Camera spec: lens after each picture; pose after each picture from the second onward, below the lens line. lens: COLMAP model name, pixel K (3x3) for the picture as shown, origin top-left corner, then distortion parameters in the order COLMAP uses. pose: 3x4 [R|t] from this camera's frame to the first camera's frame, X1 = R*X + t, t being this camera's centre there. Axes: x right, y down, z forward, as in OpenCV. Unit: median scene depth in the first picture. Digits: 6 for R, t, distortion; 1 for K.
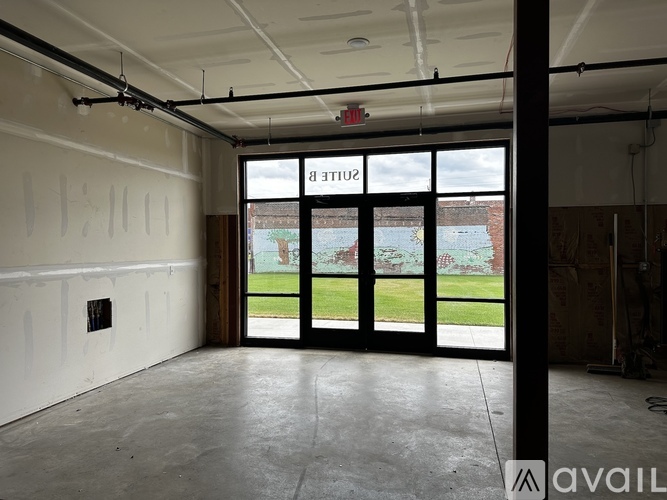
lens RADIAL K [[461.1, 0, 332.5], [0, 461.1, 247.9], [0, 0, 1]] dist [-0.001033, -0.007847]
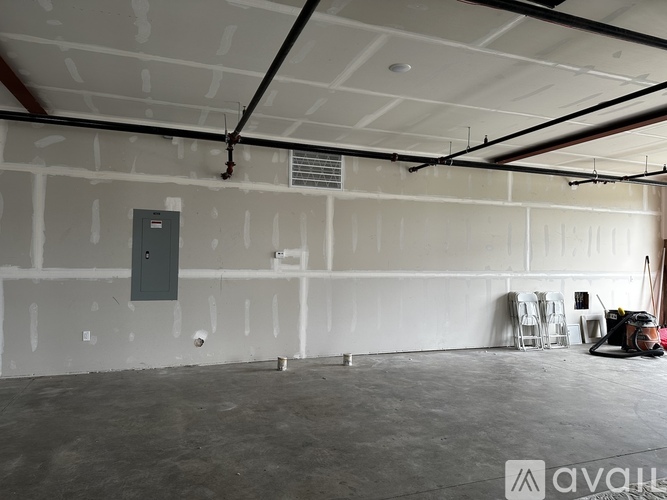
lens RADIAL K [[461.1, 0, 334.2], [0, 461.1, 246.4], [0, 0, 1]] dist [-0.001033, -0.007847]
pose [[0.555331, 0.005661, -0.831610, 0.417835], [-0.020846, 0.999757, -0.007114, -0.028870], [0.831368, 0.021286, 0.555314, -0.743284]]
